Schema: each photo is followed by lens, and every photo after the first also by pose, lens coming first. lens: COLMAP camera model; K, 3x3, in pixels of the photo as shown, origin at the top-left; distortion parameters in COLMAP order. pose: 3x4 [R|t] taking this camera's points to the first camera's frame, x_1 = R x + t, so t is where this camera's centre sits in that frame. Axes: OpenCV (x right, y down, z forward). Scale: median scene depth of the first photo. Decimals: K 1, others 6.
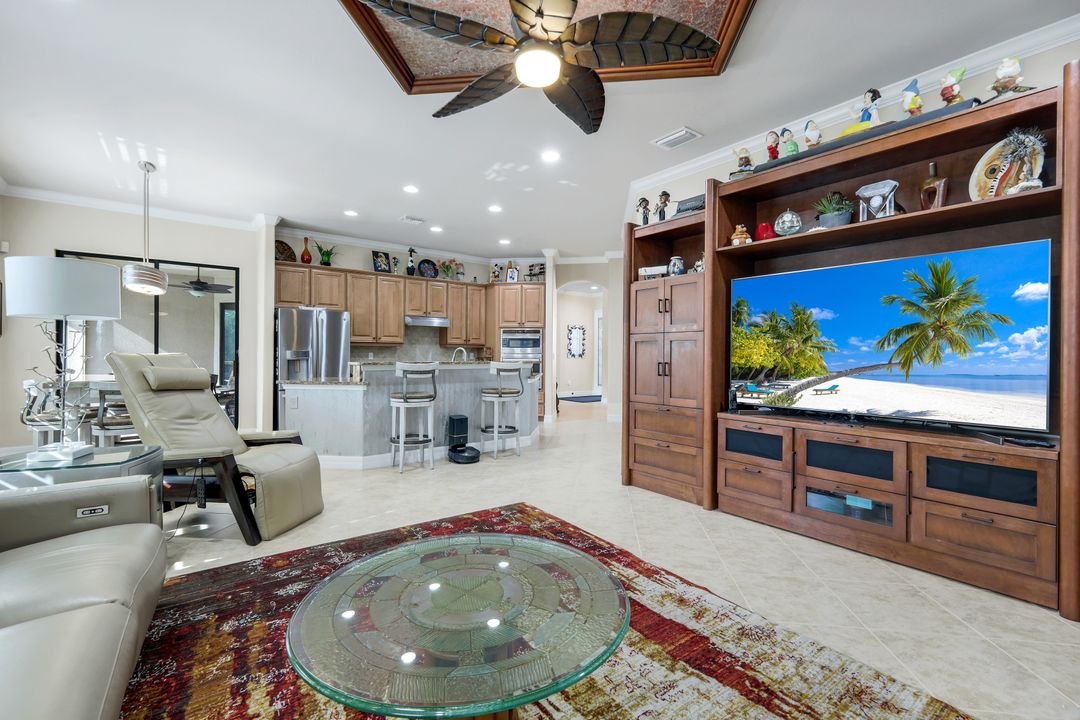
lens RADIAL K [[473.2, 0, 536.0], [0, 473.2, 355.1], [0, 0, 1]] dist [0.003012, 0.000411]
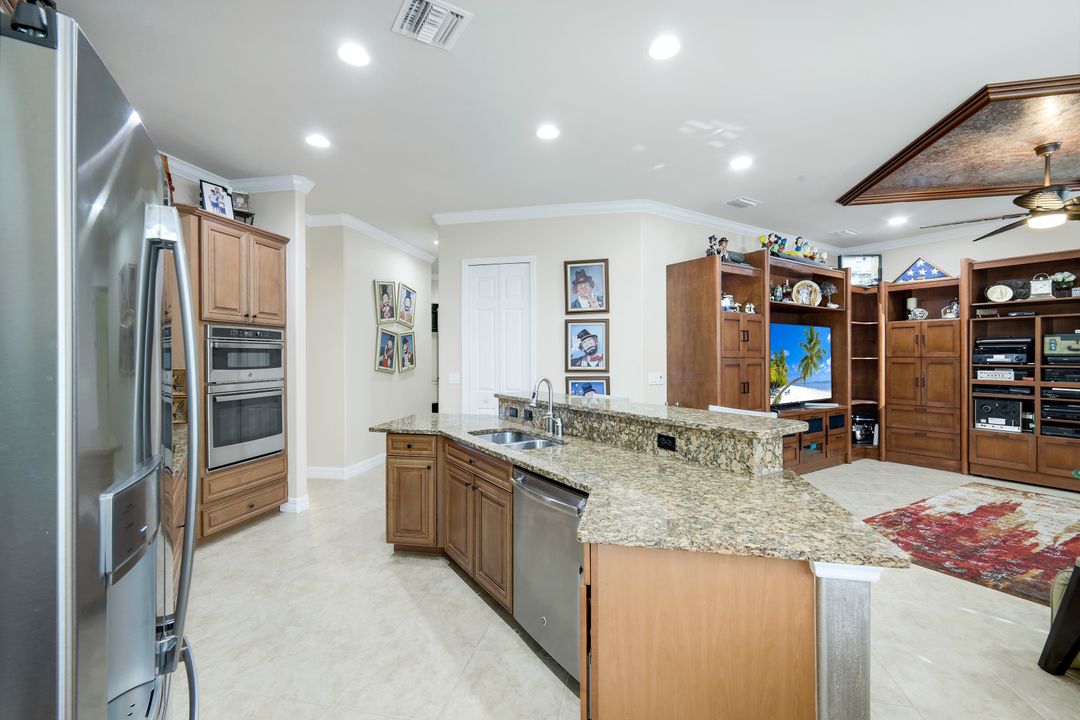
lens RADIAL K [[473.2, 0, 541.6], [0, 473.2, 354.5], [0, 0, 1]] dist [0.003012, 0.000411]
pose [[0.069445, -0.004583, 0.997575, -1.213152], [0.003381, 0.999985, 0.004359, -0.076830], [-0.997580, 0.003070, 0.069459, 1.763941]]
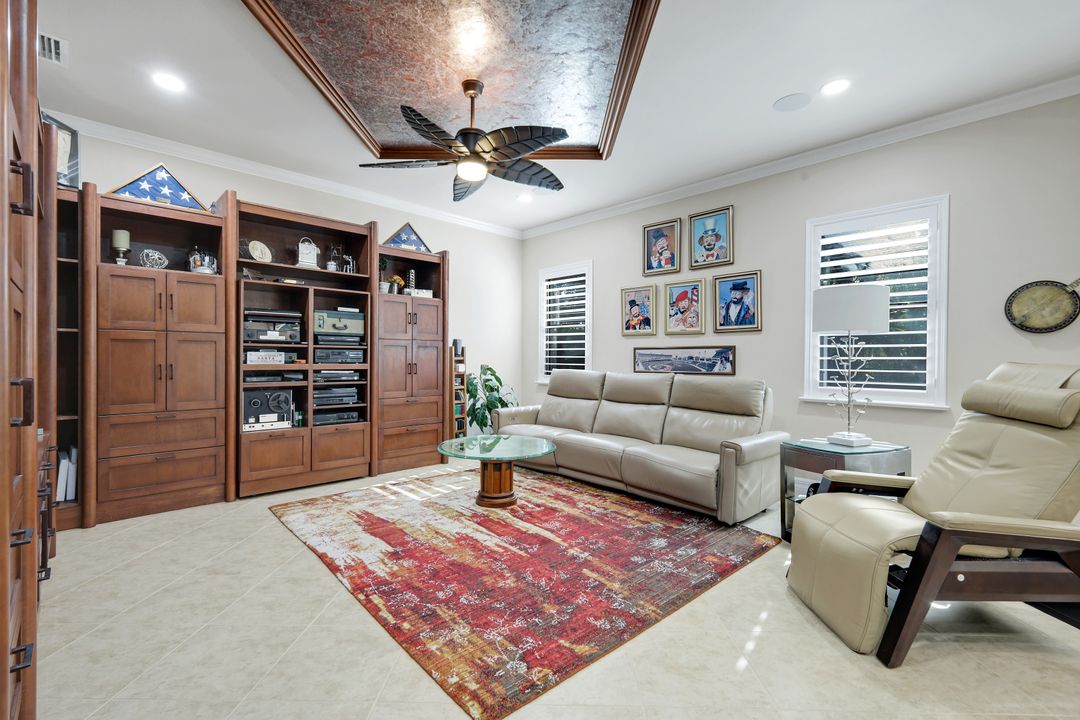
lens RADIAL K [[473.2, 0, 540.9], [0, 473.2, 359.4], [0, 0, 1]] dist [0.003012, 0.000411]
pose [[-0.992833, -0.012755, -0.118824, -0.026501], [-0.013479, 0.999895, 0.005293, -0.004423], [0.118744, 0.006856, -0.992901, 1.635177]]
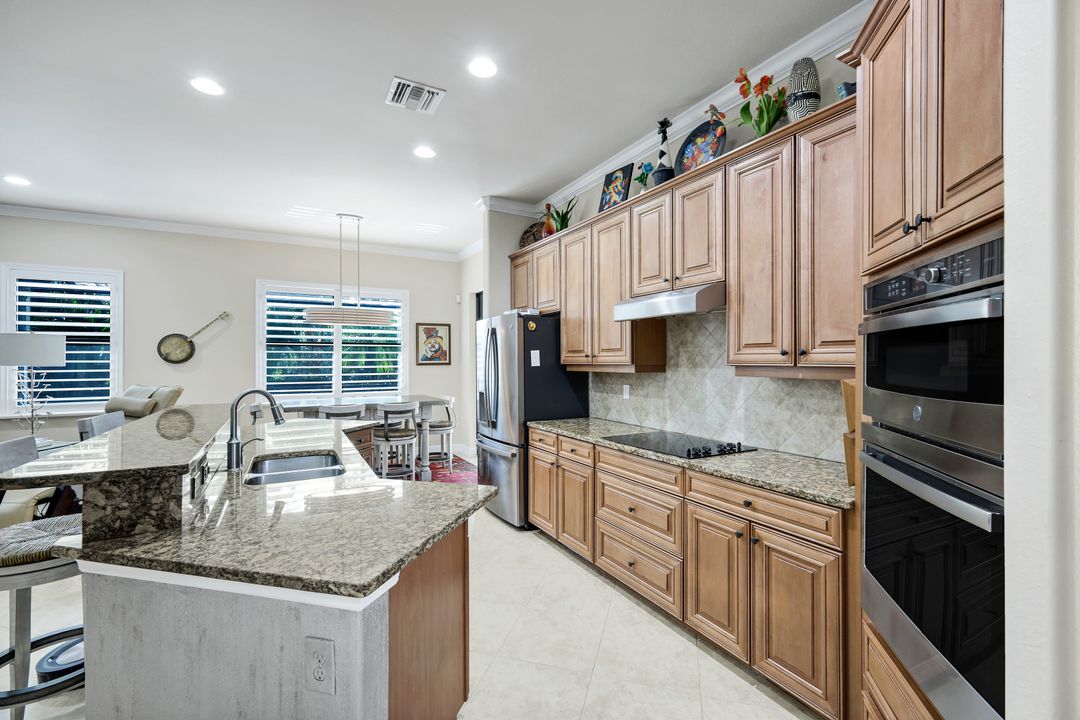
lens RADIAL K [[473.2, 0, 543.9], [0, 473.2, 358.7], [0, 0, 1]] dist [0.003012, 0.000411]
pose [[-0.143375, -0.010473, -0.989613, 0.340103], [0.002252, 0.999938, -0.010909, -0.063922], [0.989666, -0.003793, -0.143343, 2.347185]]
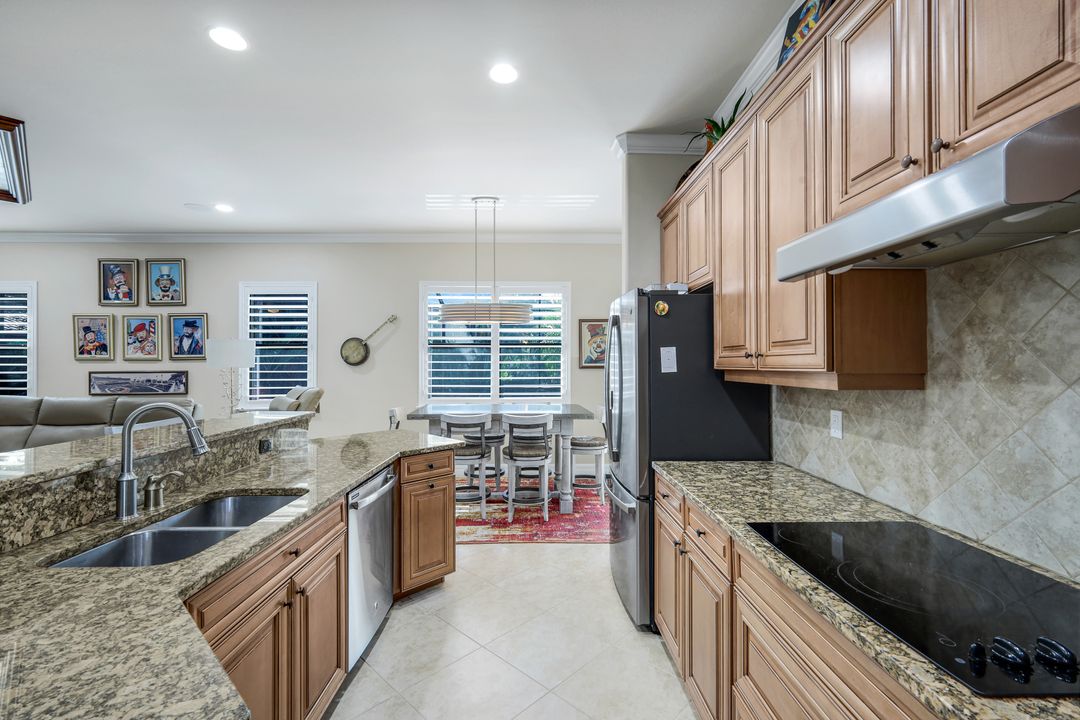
lens RADIAL K [[473.2, 0, 537.9], [0, 473.2, 359.8], [0, 0, 1]] dist [0.003012, 0.000411]
pose [[-0.593289, -0.012712, -0.804889, -0.120319], [-0.002712, 0.999901, -0.013793, -0.067238], [0.804985, -0.006000, -0.593265, 2.432300]]
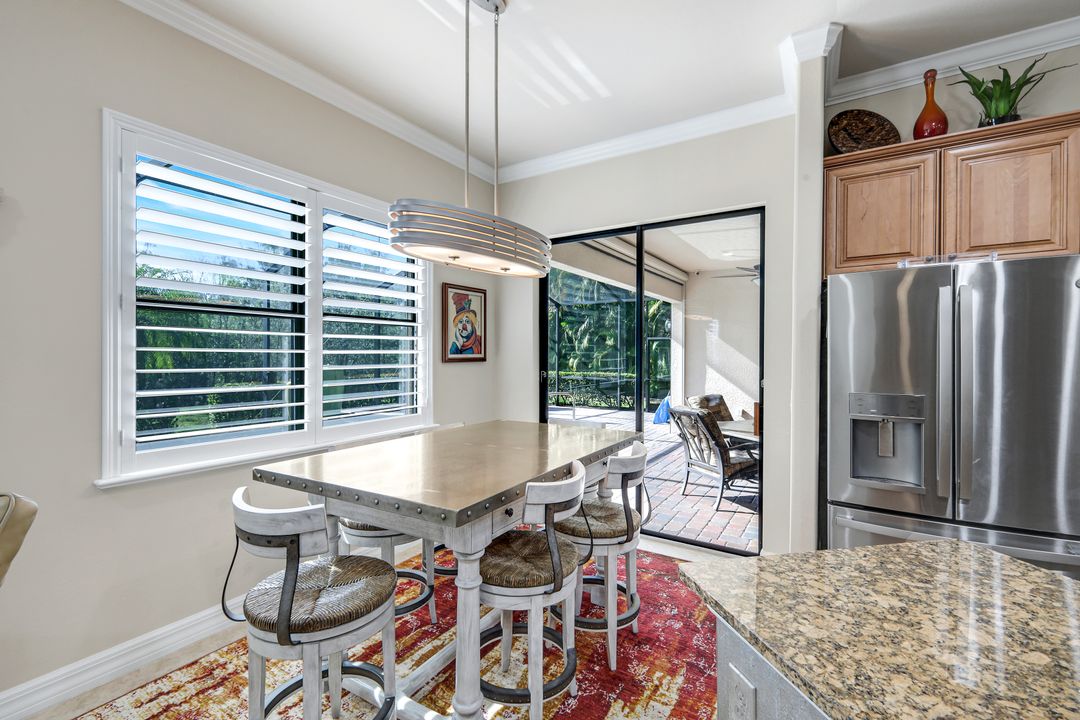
lens RADIAL K [[473.2, 0, 542.2], [0, 473.2, 356.9], [0, 0, 1]] dist [0.003012, 0.000411]
pose [[0.345446, 0.000341, -0.938439, -0.540111], [0.001995, 0.999997, 0.001098, -0.072608], [0.938437, -0.002251, 0.345444, 1.294453]]
